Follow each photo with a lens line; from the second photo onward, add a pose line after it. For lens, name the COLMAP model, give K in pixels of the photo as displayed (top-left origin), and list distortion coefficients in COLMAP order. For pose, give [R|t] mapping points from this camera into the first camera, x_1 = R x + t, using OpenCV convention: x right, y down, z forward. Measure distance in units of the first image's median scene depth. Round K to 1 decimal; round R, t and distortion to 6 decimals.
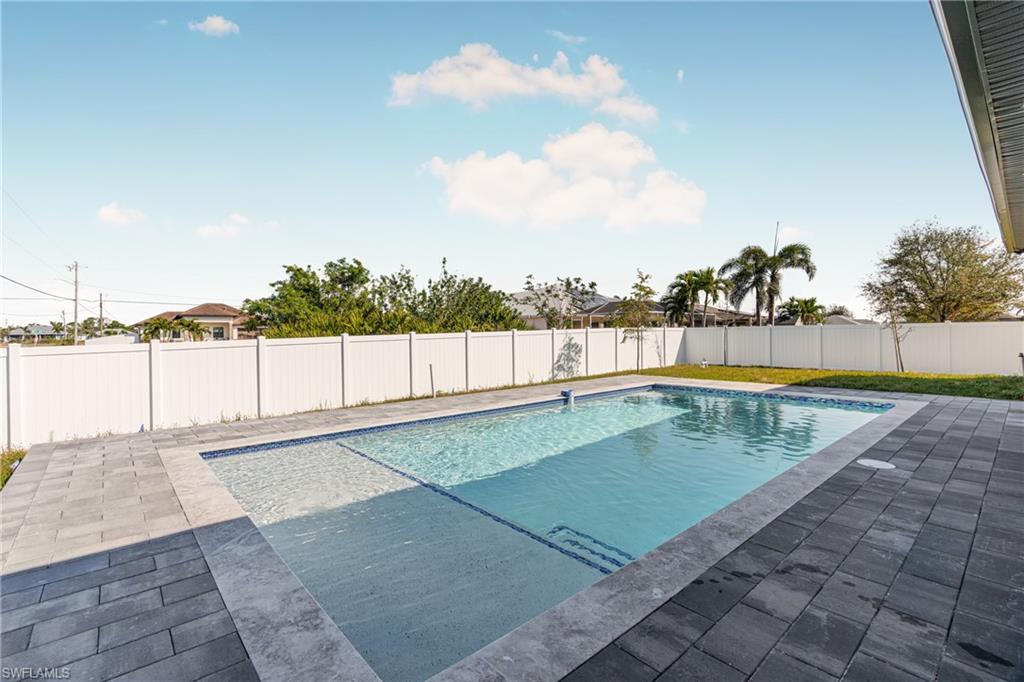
lens RADIAL K [[465.1, 0, 508.9], [0, 465.1, 336.1], [0, 0, 1]] dist [-0.006586, 0.000056]
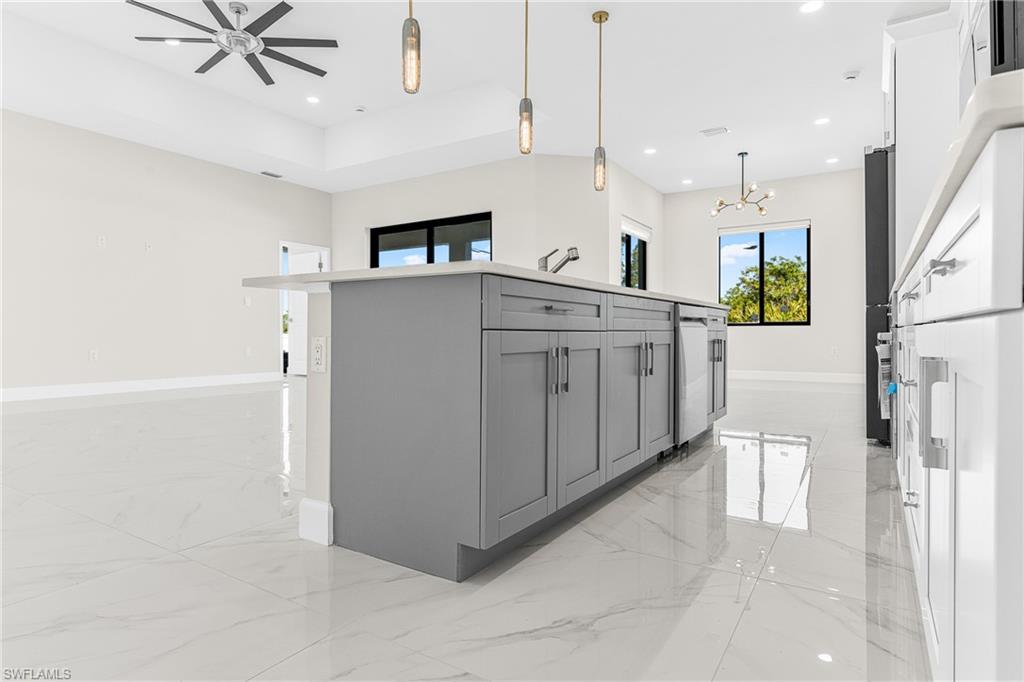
lens RADIAL K [[575.3, 0, 504.5], [0, 575.3, 335.3], [0, 0, 1]] dist [0.002144, 0.001015]
pose [[0.281616, 0.014386, -0.959419, 0.760315], [-0.008894, 0.999884, 0.012382, 0.008489], [0.959486, 0.005046, 0.281711, -0.004208]]
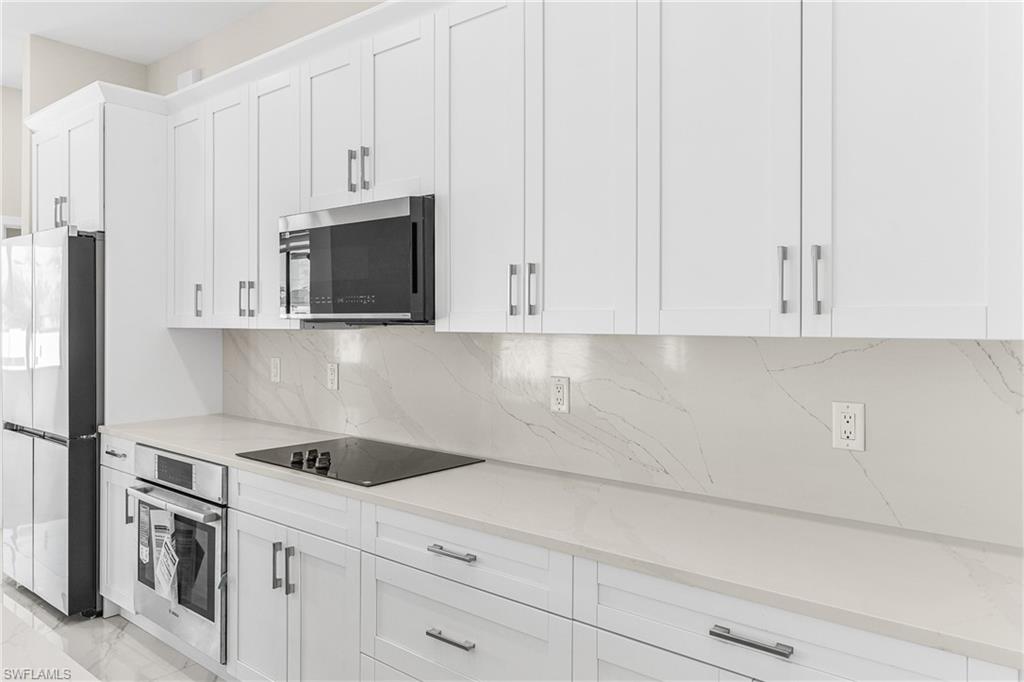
lens RADIAL K [[716.2, 0, 506.1], [0, 716.2, 321.7], [0, 0, 1]] dist [-0.000498, 0.002141]
pose [[0.986097, 0.016806, 0.165319, 0.689808], [-0.015252, 0.999827, -0.010663, -0.027606], [-0.165470, 0.007993, 0.986182, -0.027493]]
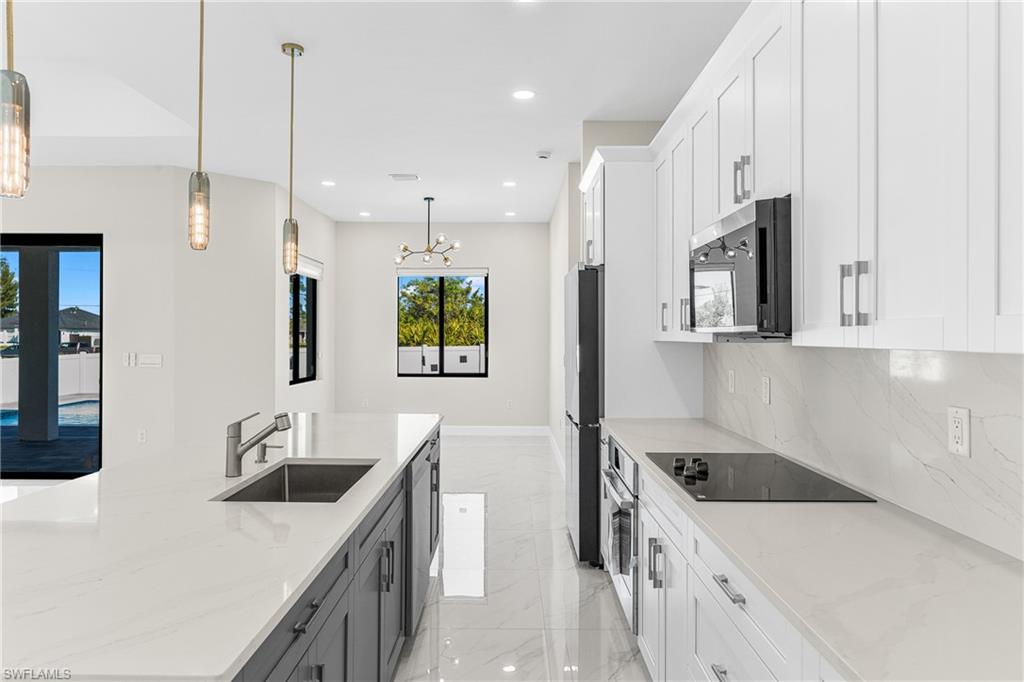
lens RADIAL K [[649.0, 0, 508.5], [0, 649.0, 336.7], [0, 0, 1]] dist [-0.007619, -0.000850]
pose [[0.752225, 0.015711, -0.658720, 0.731931], [-0.016800, 0.999848, 0.004661, -0.028155], [0.658693, 0.007561, 0.752374, -0.008056]]
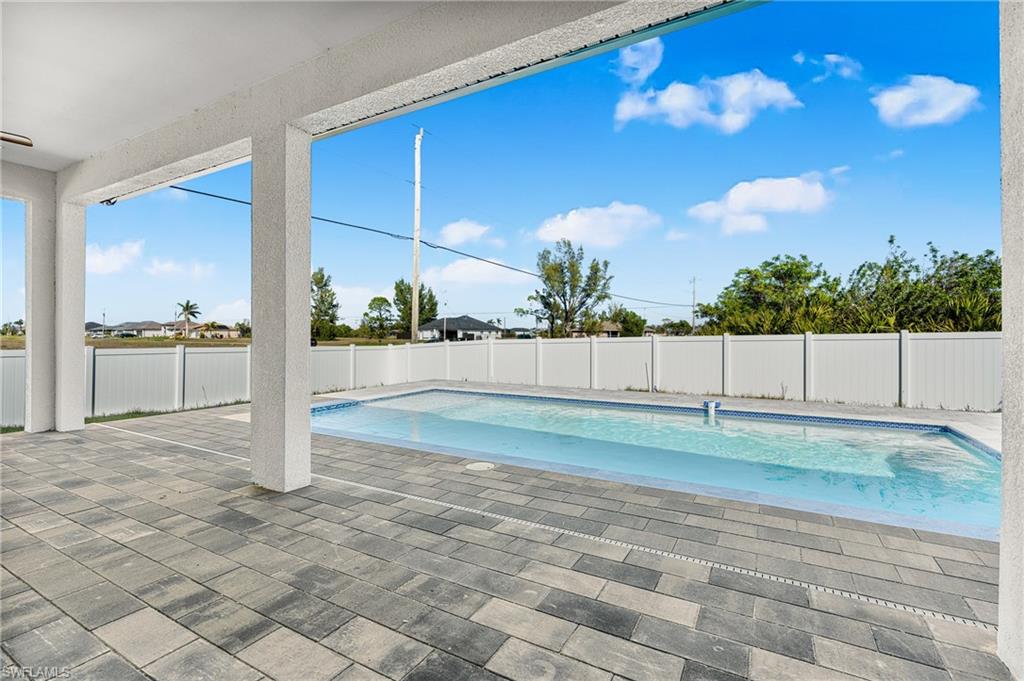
lens RADIAL K [[465.1, 0, 508.9], [0, 465.1, 335.6], [0, 0, 1]] dist [-0.006586, 0.000056]
pose [[0.335947, 0.014528, -0.941769, 0.353248], [-0.011307, 0.999871, 0.011391, -0.005882], [0.941813, 0.006822, 0.336068, 0.149390]]
